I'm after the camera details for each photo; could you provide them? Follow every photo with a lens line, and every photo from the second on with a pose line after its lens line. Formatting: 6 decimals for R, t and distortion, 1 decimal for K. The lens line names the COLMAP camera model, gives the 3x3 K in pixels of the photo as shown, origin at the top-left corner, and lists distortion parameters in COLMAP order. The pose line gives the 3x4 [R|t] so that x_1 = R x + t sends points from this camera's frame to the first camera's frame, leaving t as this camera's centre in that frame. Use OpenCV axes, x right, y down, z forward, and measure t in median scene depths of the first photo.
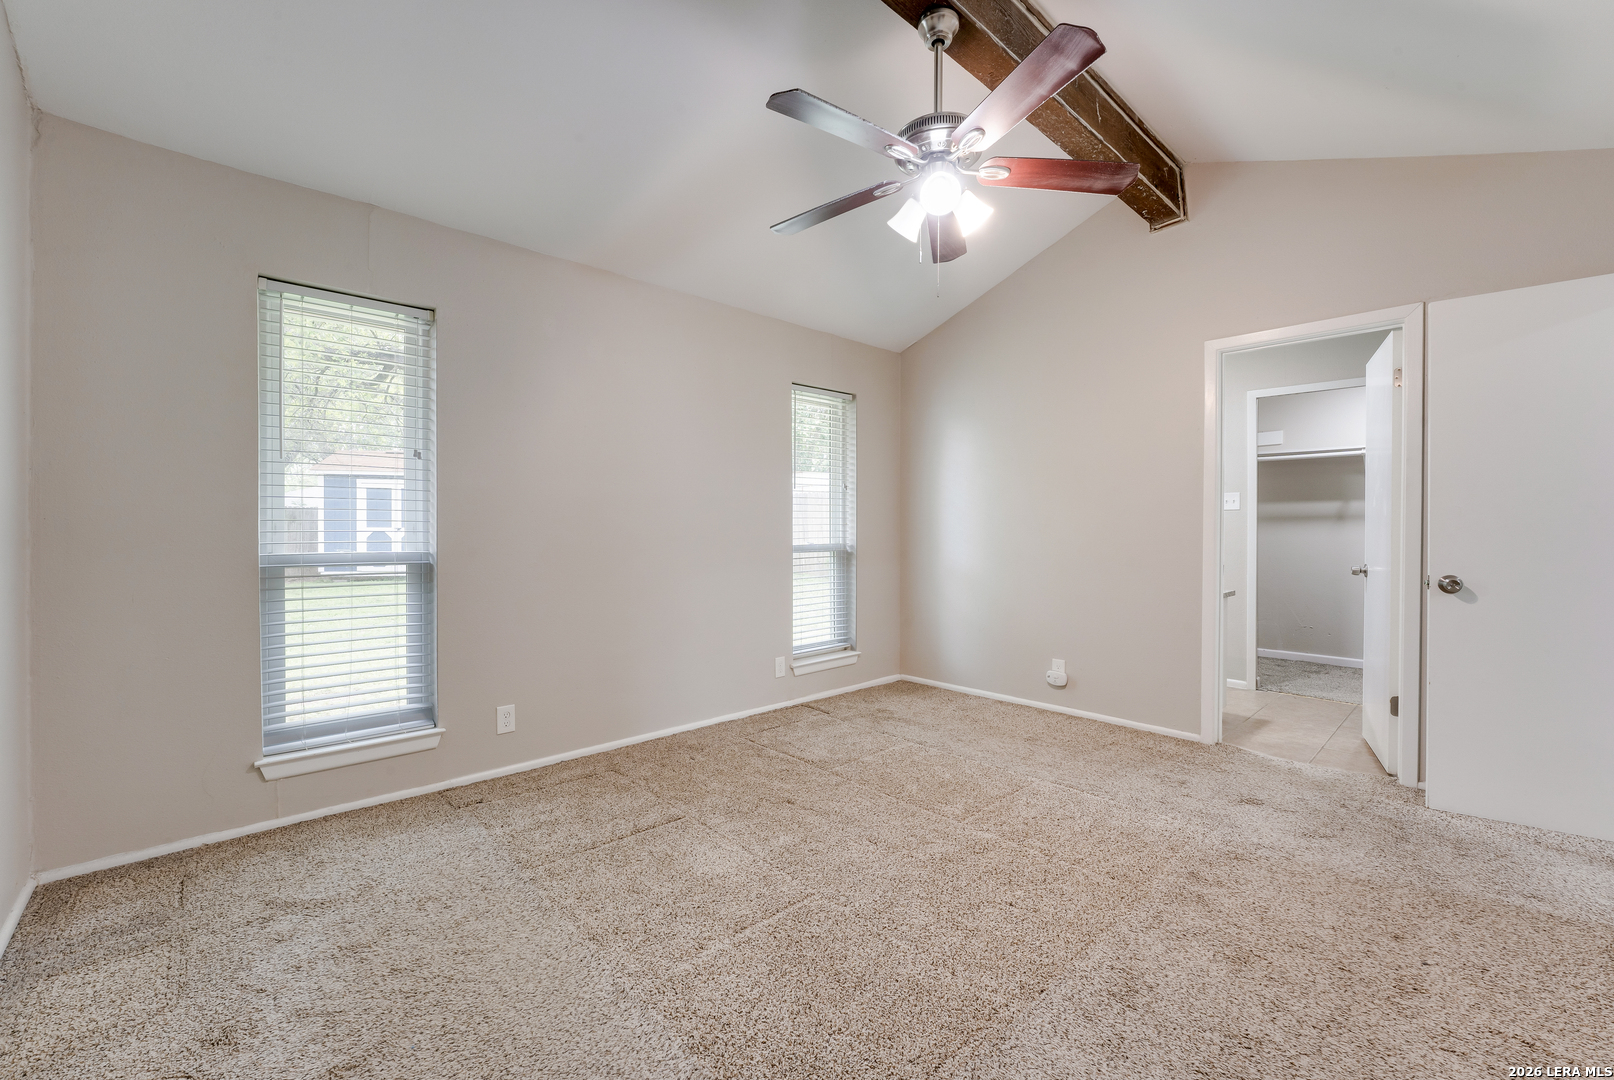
lens RADIAL K [[655.8, 0, 803.5], [0, 655.8, 528.6], [0, 0, 1]] dist [-0.014148, 0.000158]
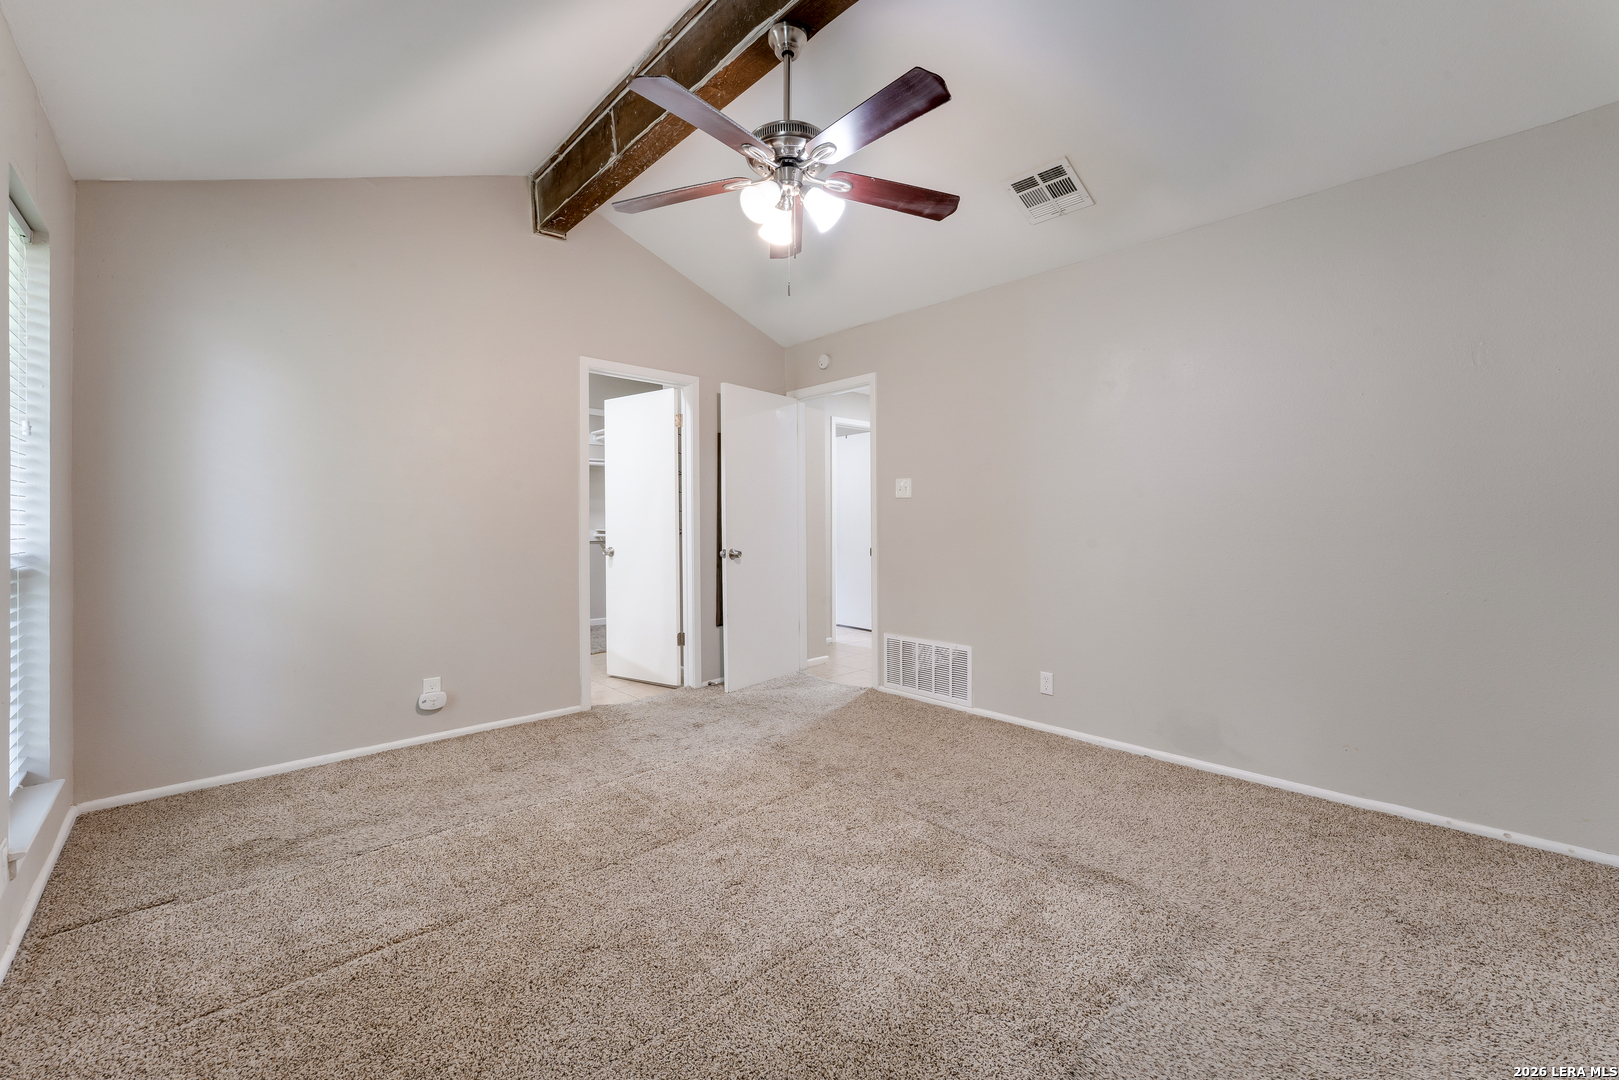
lens RADIAL K [[657.3, 0, 808.2], [0, 657.3, 557.7], [0, 0, 1]] dist [-0.017635, 0.000200]
pose [[-0.010756, -0.050698, 0.998656, -0.581850], [0.004982, 0.998699, 0.050754, 0.017558], [-0.999930, 0.005521, -0.010489, 0.751630]]
